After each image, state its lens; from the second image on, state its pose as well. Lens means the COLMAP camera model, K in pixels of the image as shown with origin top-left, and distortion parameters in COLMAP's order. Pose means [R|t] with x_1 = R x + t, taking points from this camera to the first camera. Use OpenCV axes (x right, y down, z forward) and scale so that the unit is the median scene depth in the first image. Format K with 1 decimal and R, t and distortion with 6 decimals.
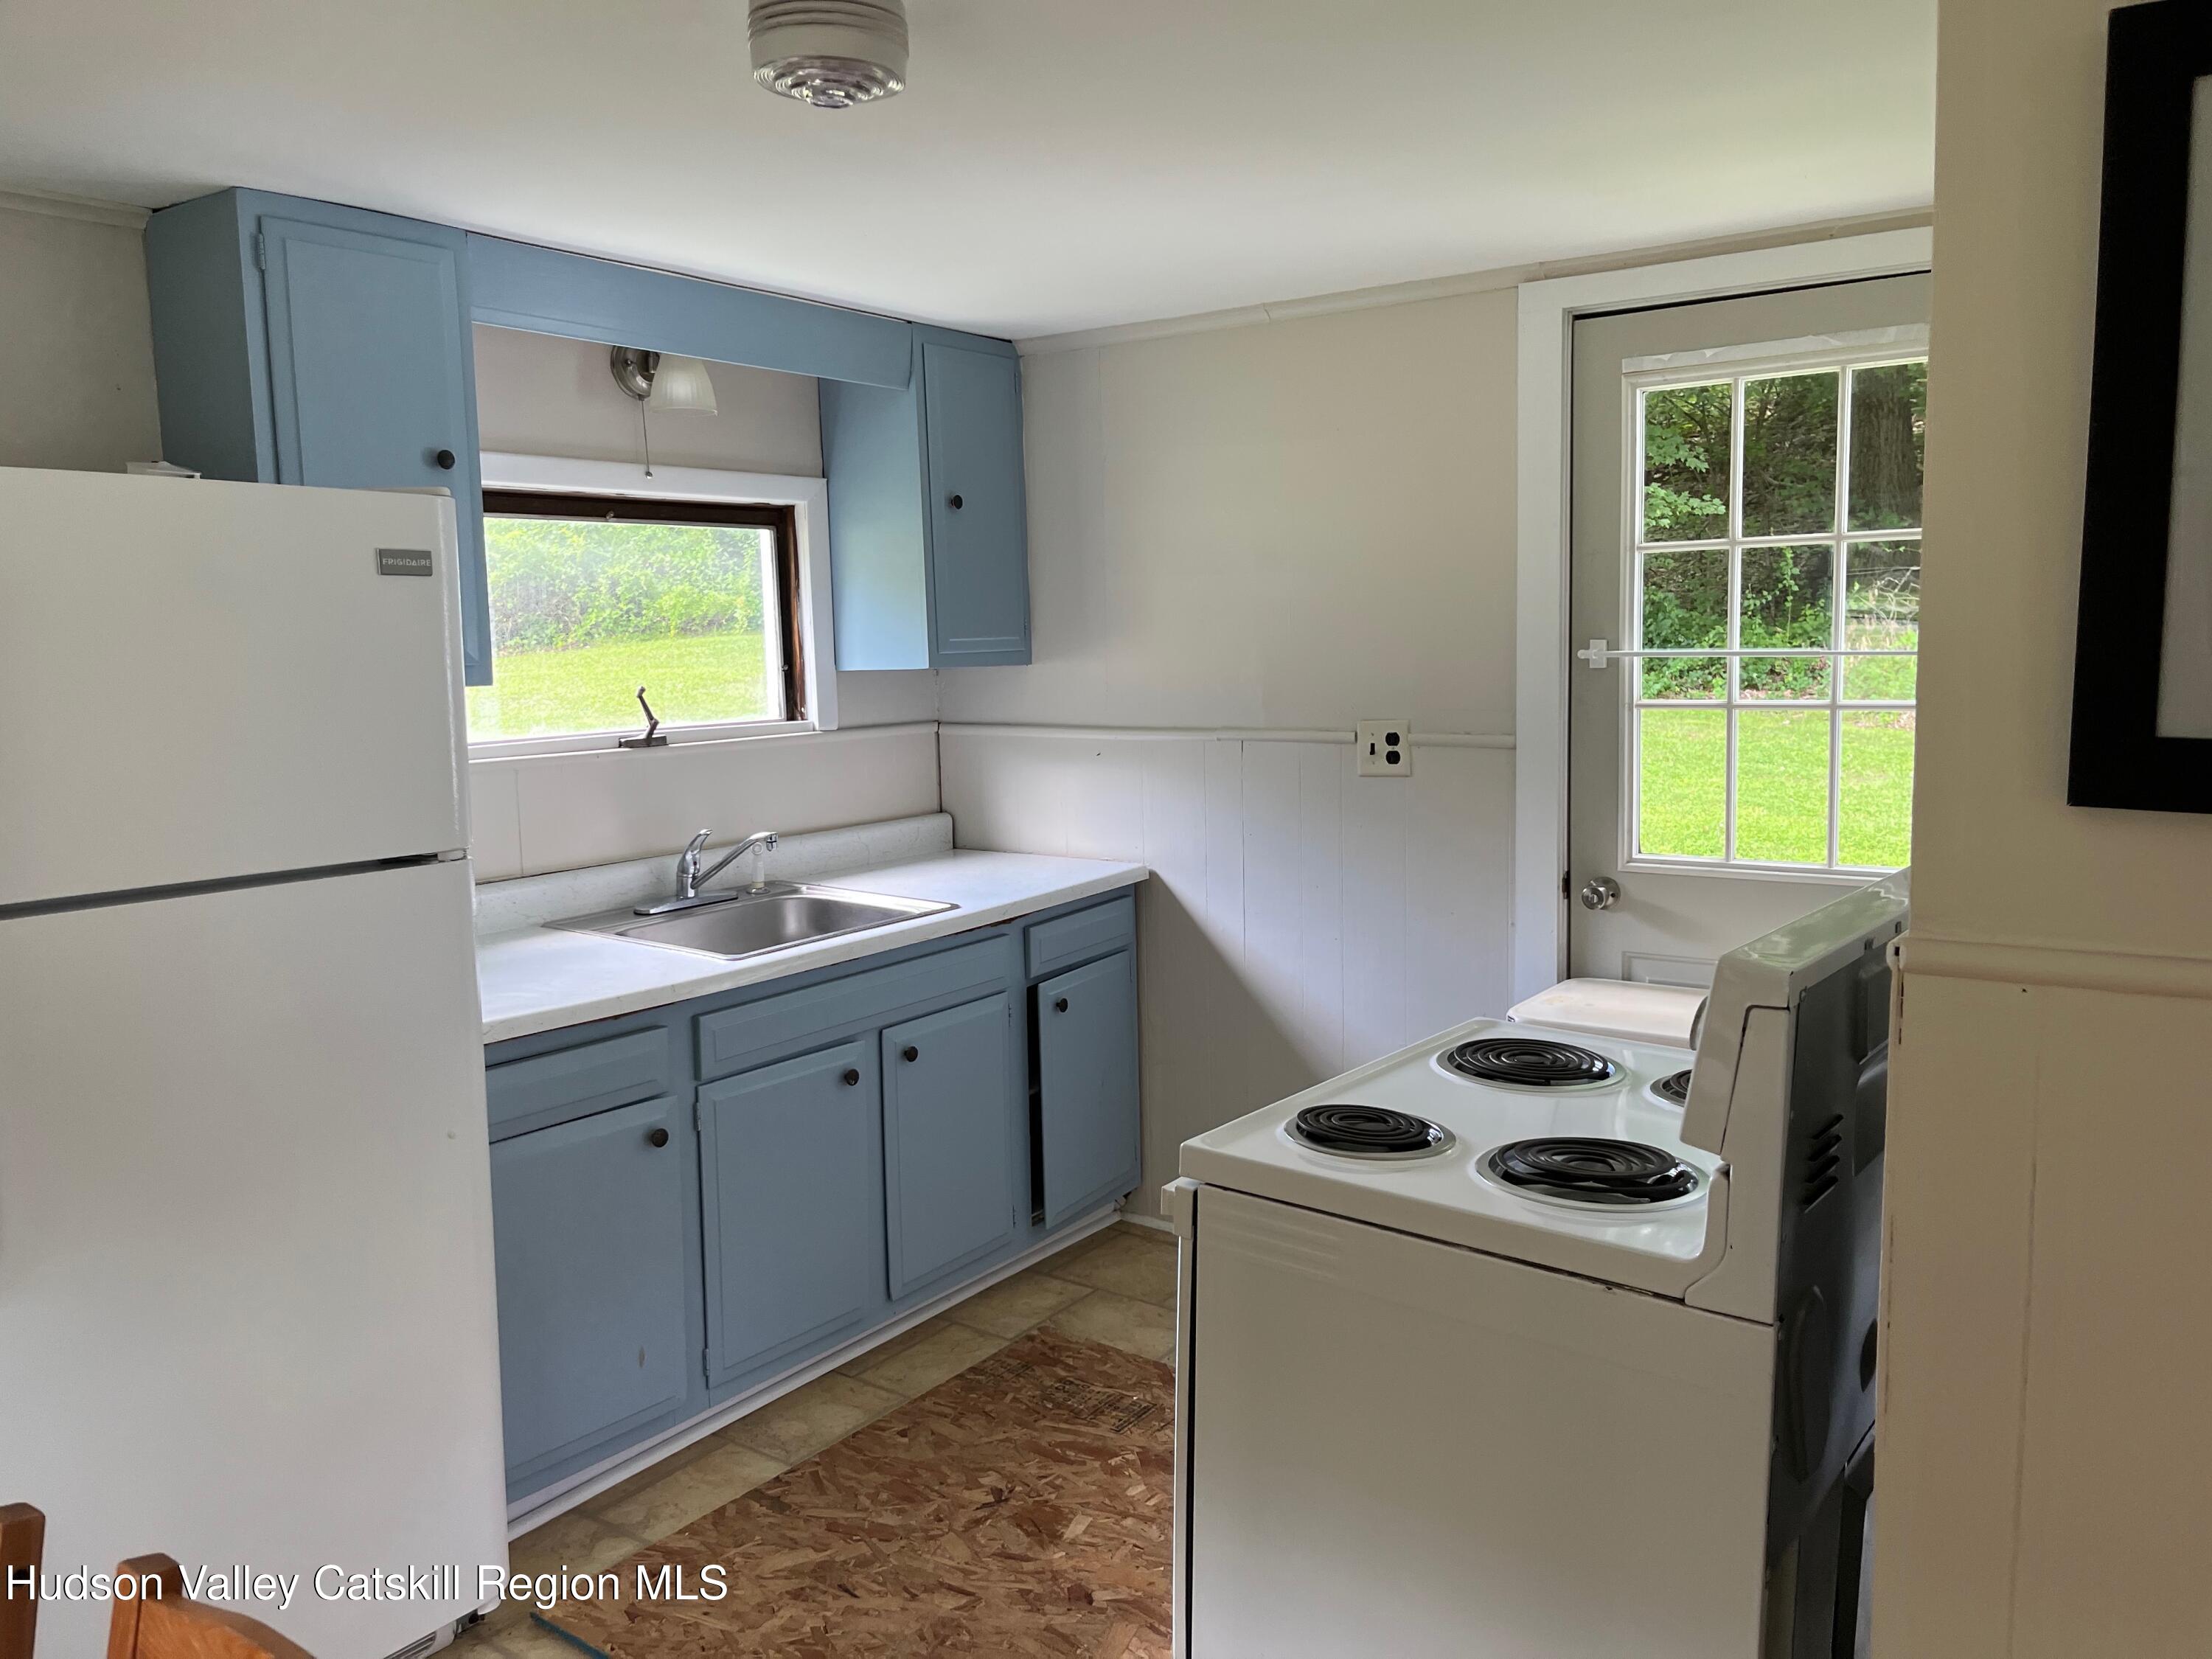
lens RADIAL K [[1667.7, 0, 1111.8], [0, 1667.7, 832.0], [0, 0, 1]] dist [0.052497, -0.070107]
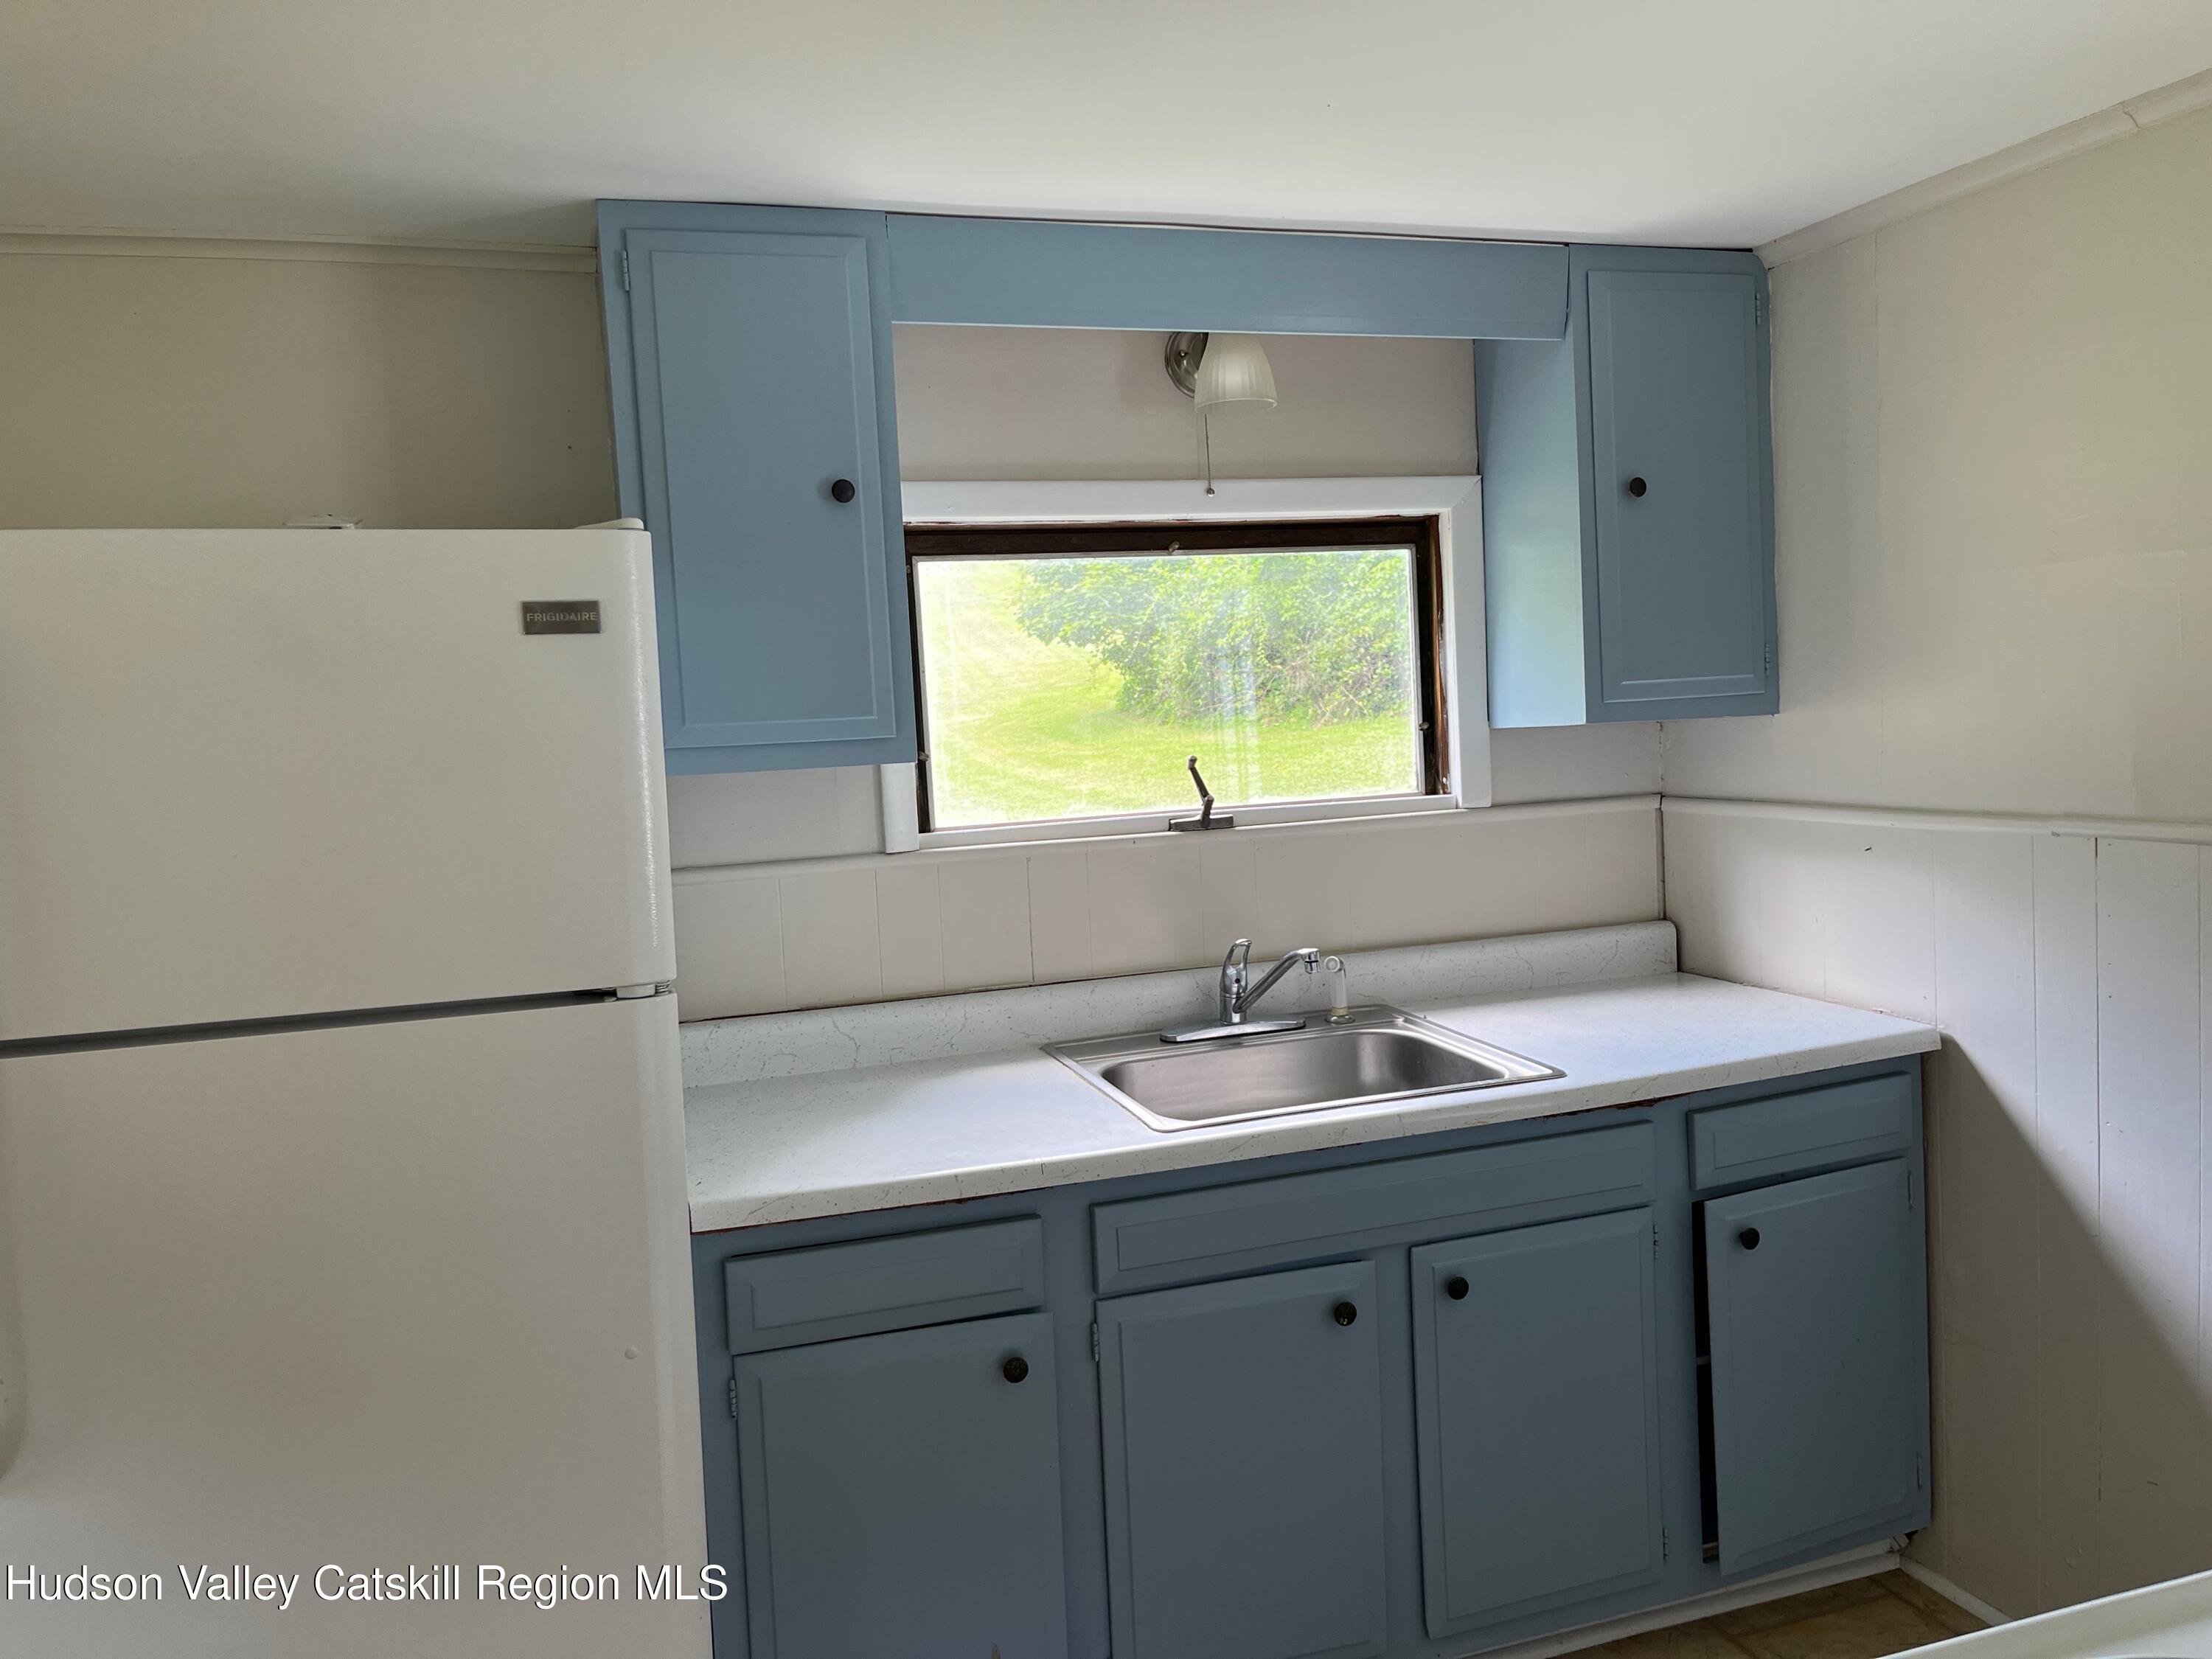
lens RADIAL K [[1643.8, 0, 1100.0], [0, 1643.8, 829.4], [0, 0, 1]] dist [0.038692, -0.034664]
pose [[0.807526, 0.022823, -0.589391, 0.143248], [-0.038117, 0.999182, -0.013532, -0.037410], [0.588600, 0.033393, 0.807735, 0.324626]]
